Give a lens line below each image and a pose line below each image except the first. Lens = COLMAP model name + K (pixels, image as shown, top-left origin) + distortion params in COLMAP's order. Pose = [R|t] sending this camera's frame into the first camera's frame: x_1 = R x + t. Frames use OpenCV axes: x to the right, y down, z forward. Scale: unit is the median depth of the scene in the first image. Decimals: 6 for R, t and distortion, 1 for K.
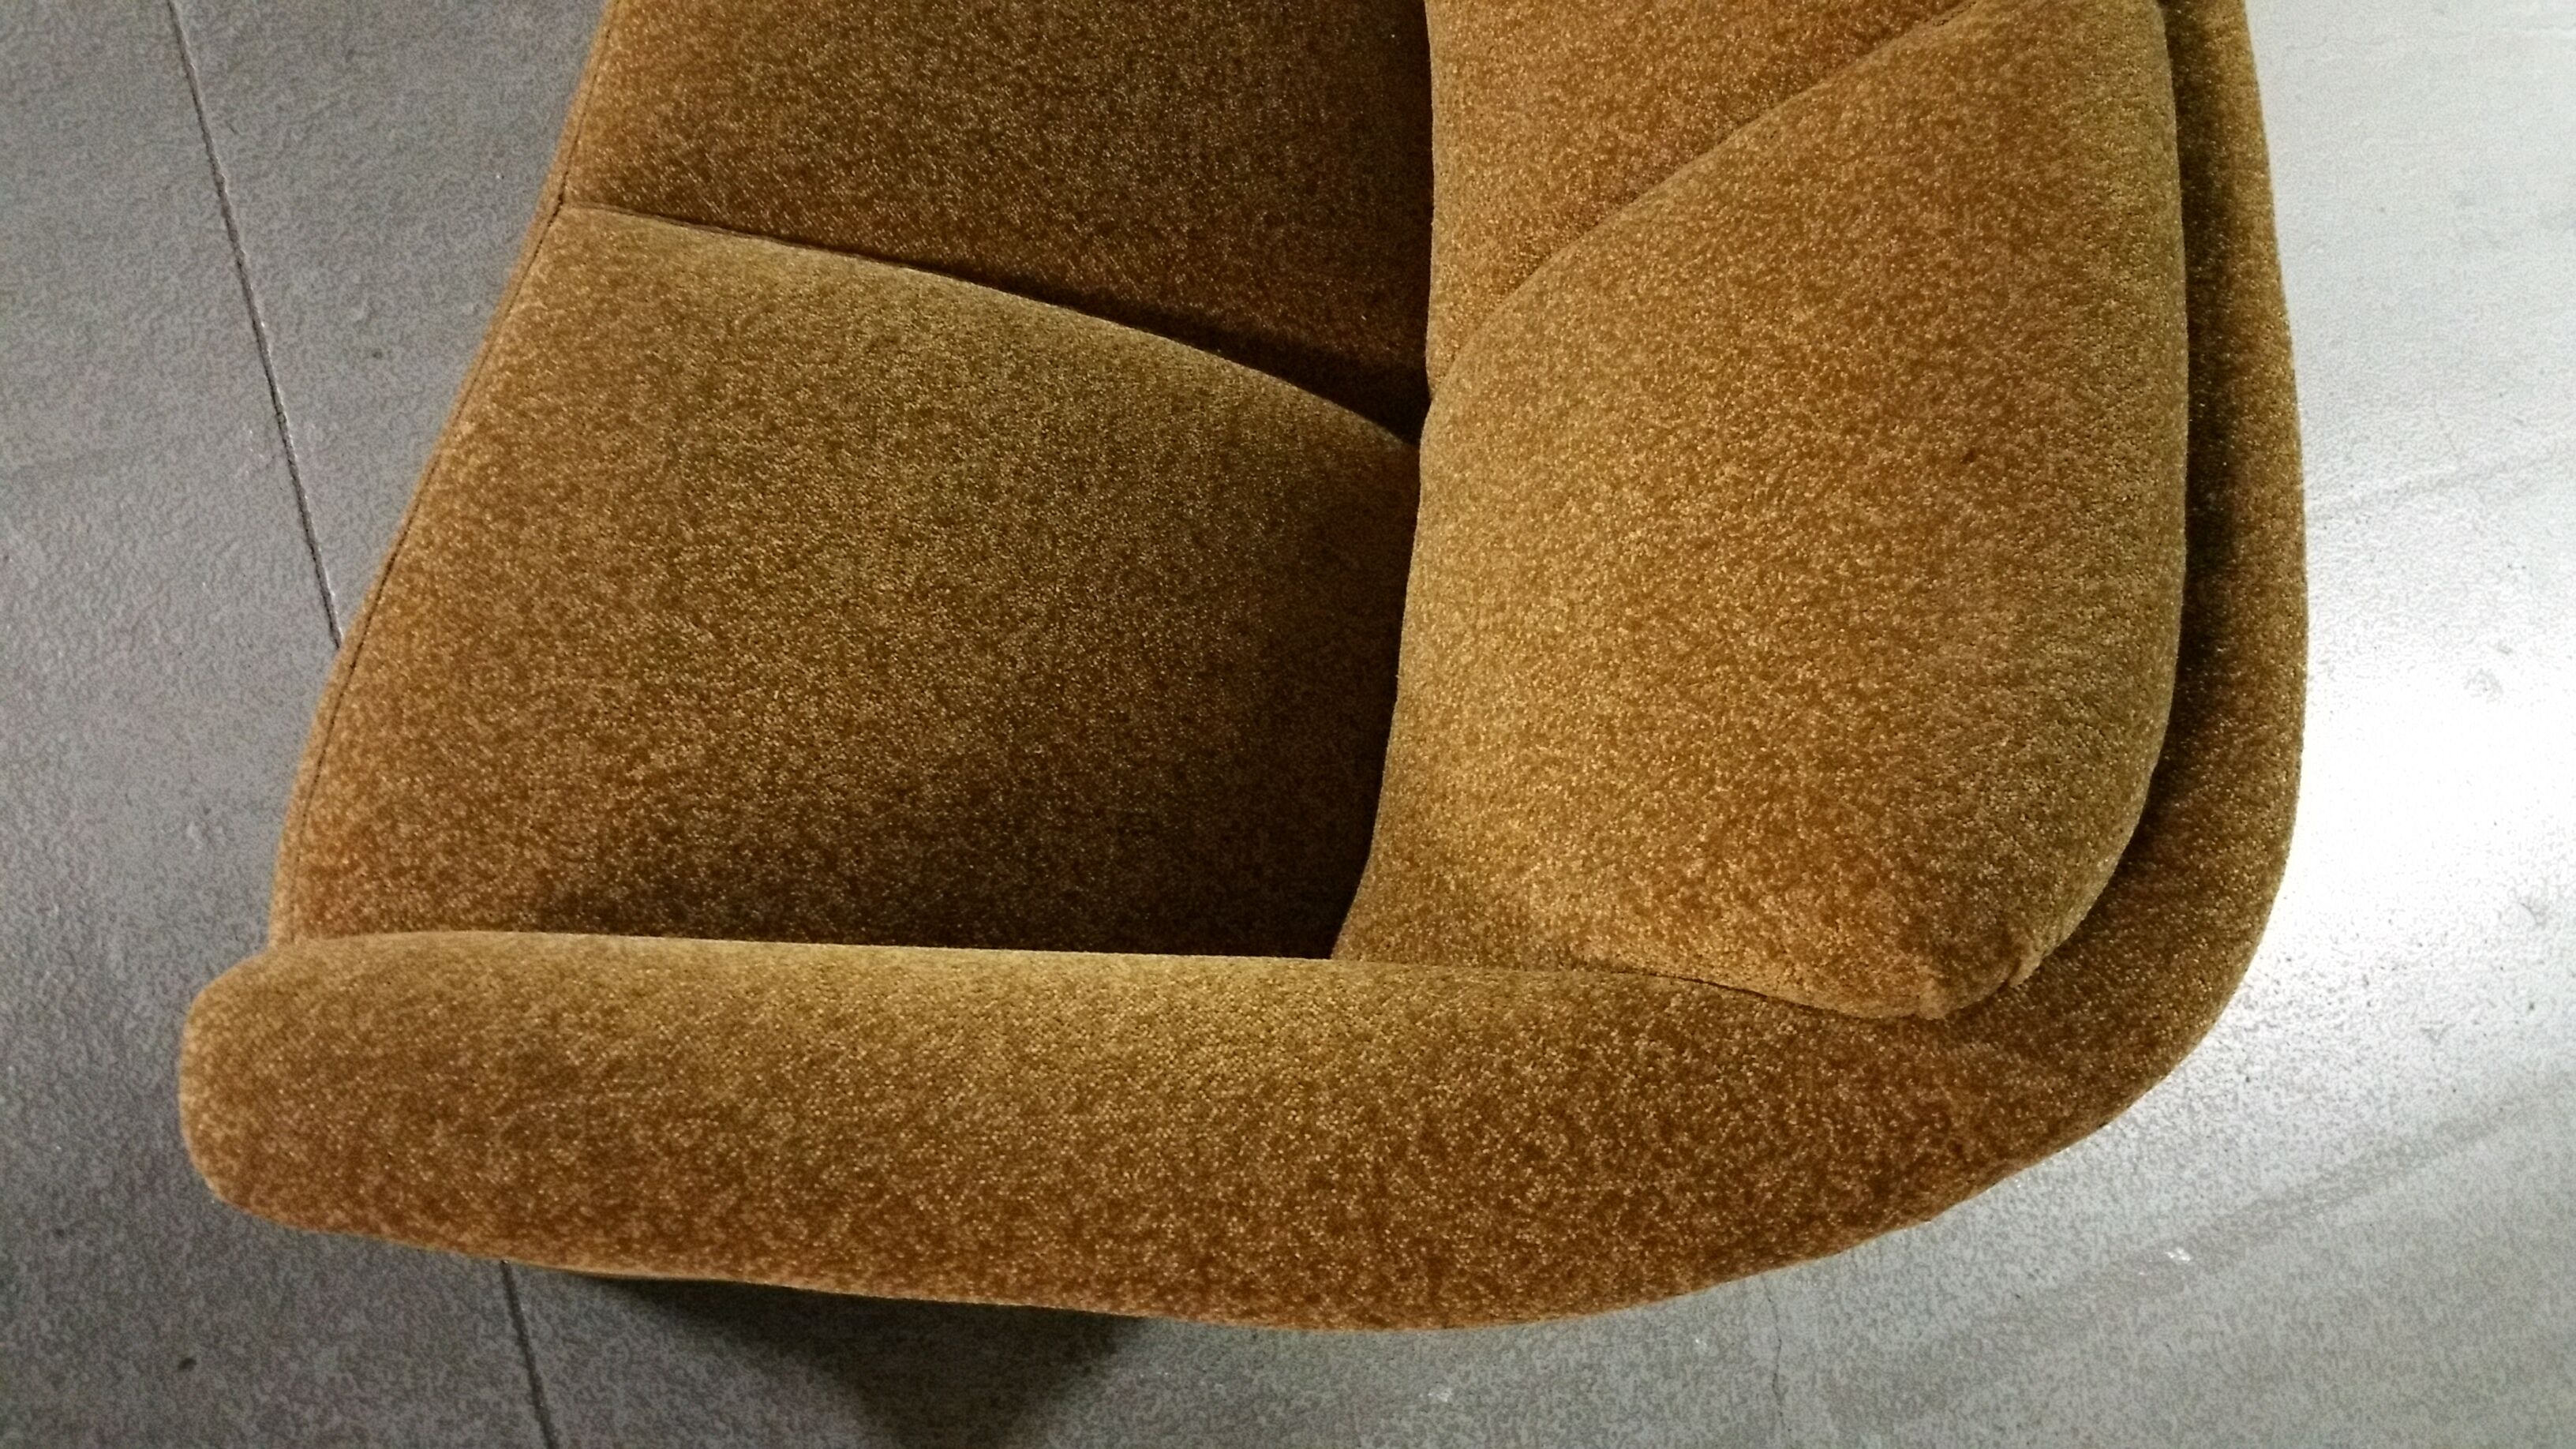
lens RADIAL K [[2165.2, 0, 1245.0], [0, 2165.2, 815.0], [0, 0, 1]] dist [0.055528, -0.101384]
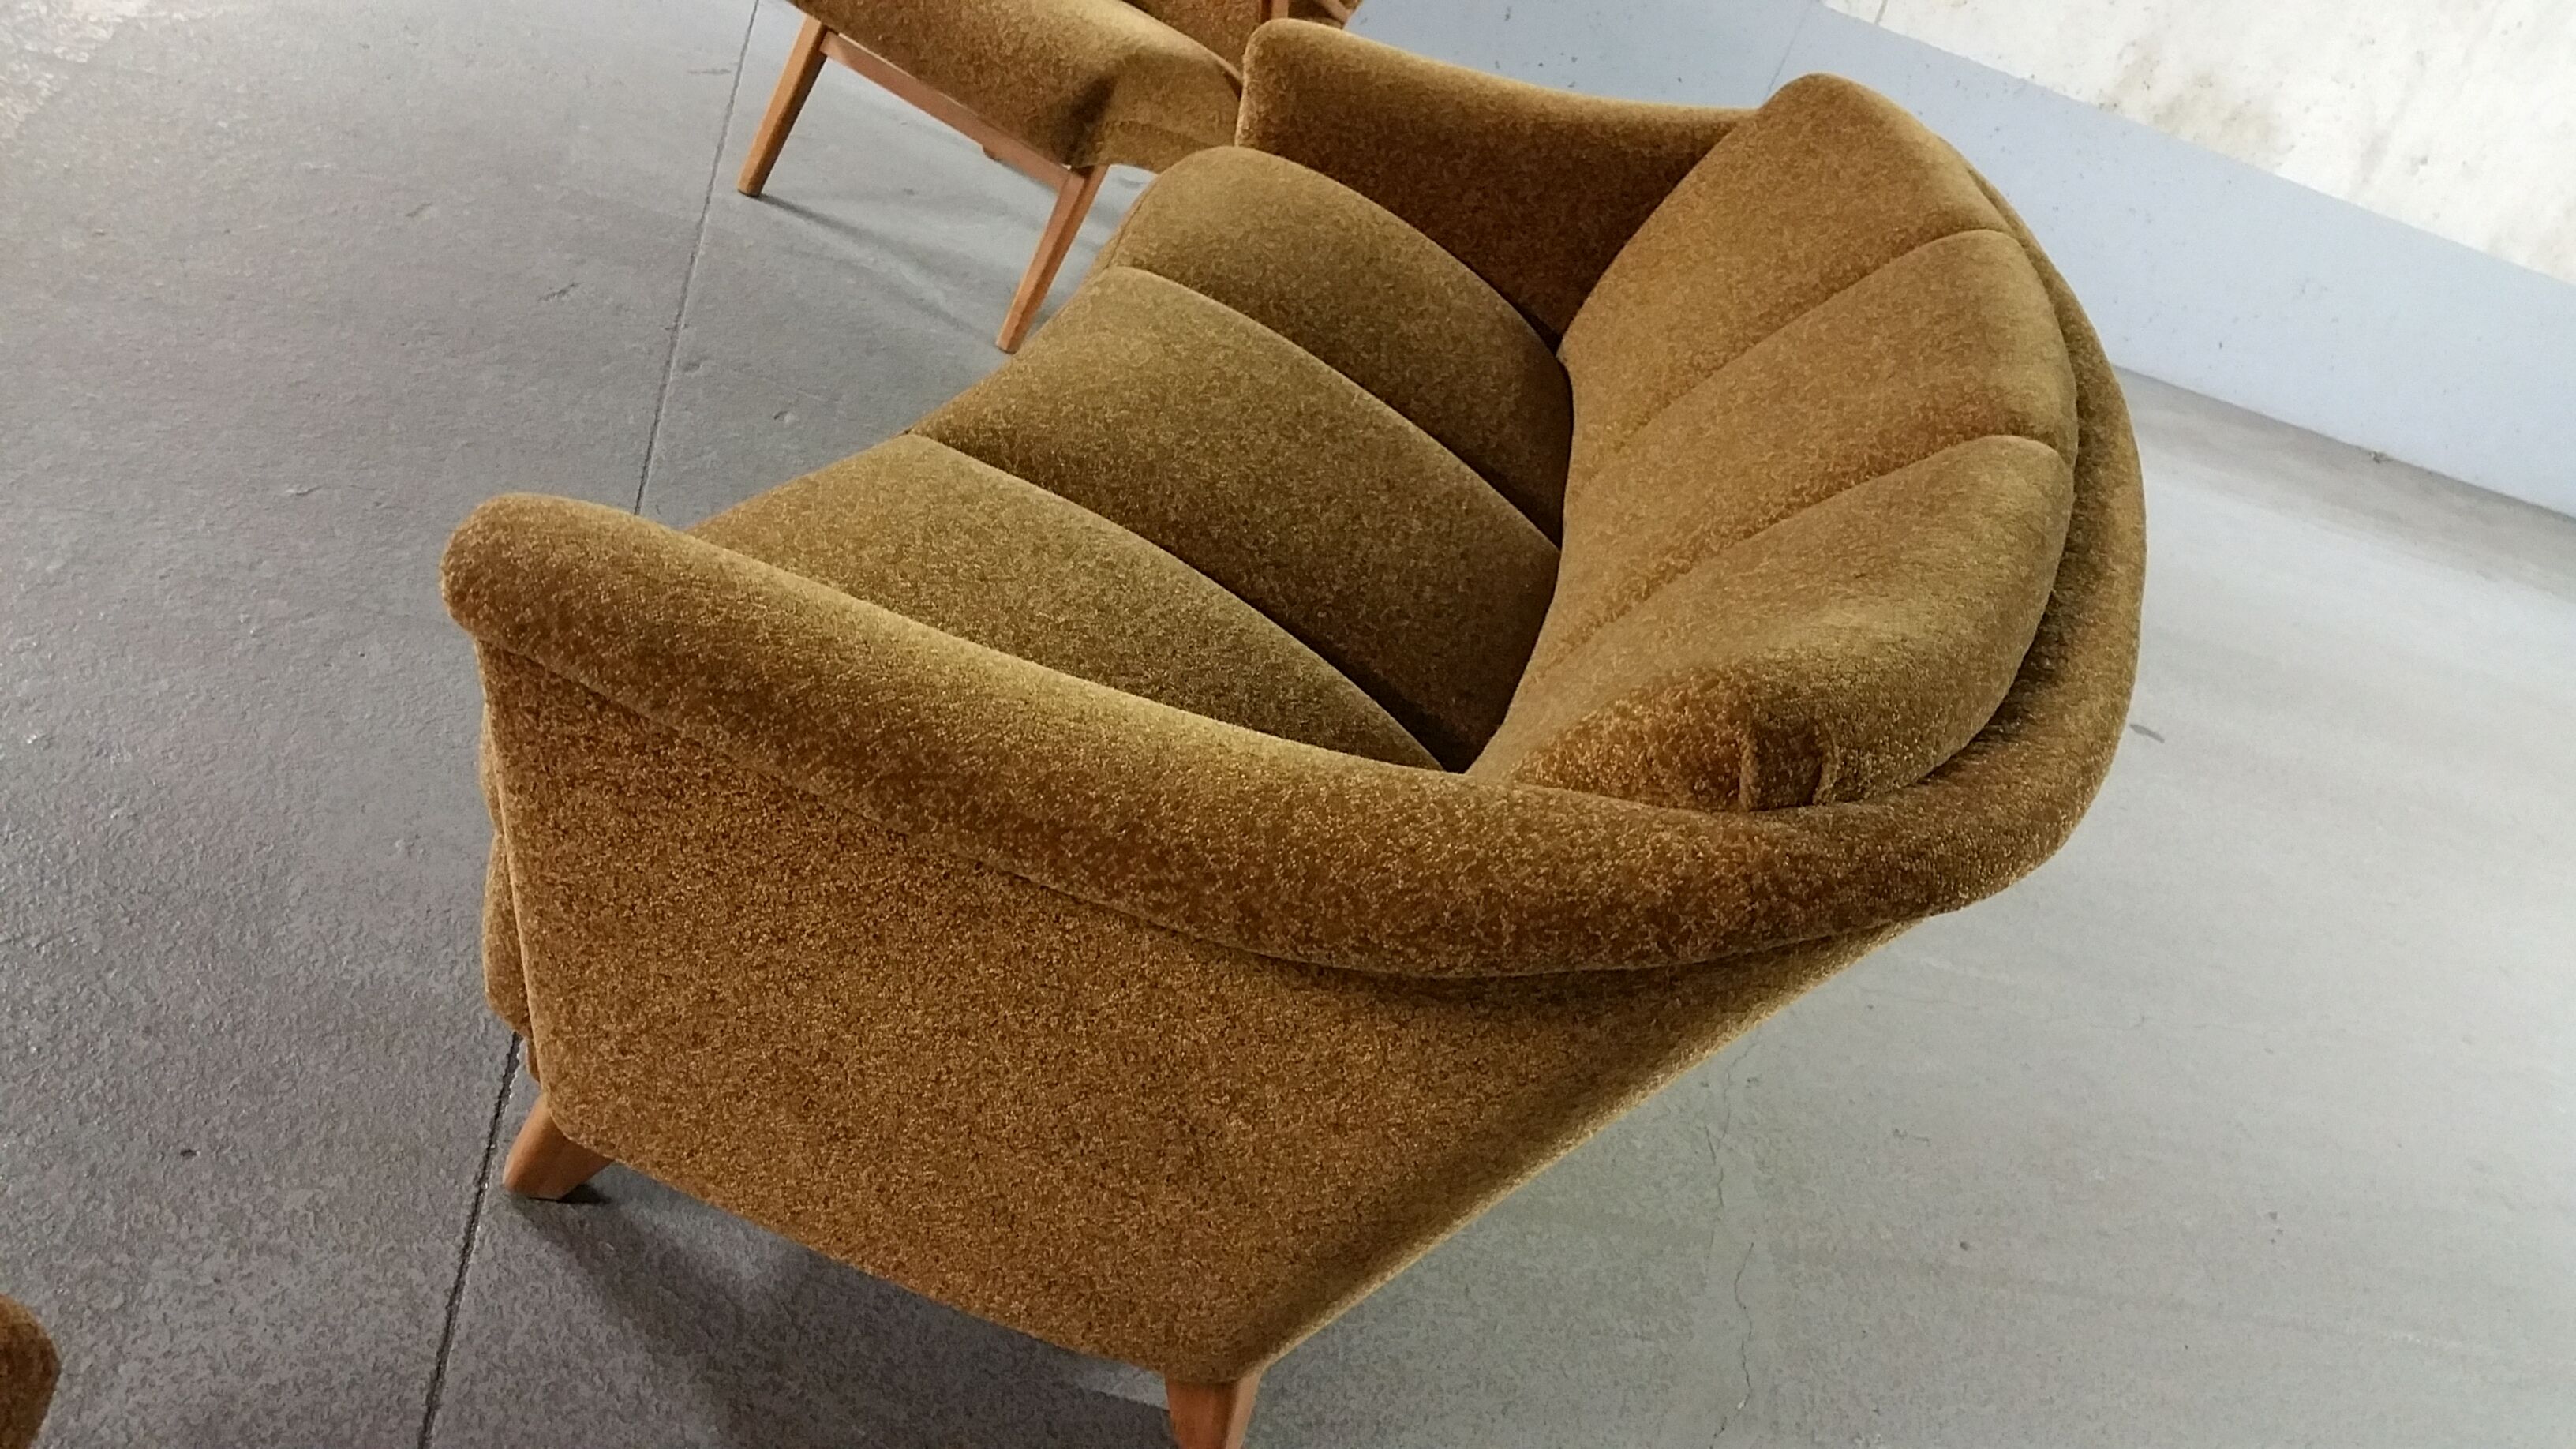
lens RADIAL K [[2208.4, 0, 1248.4], [0, 2208.4, 728.5], [0, 0, 1]] dist [0.122447, -0.306194]
pose [[0.957088, 0.246550, -0.152304, 0.179528], [-0.289640, 0.796400, -0.530901, 0.658003], [-0.009599, 0.552232, 0.833635, -0.072010]]
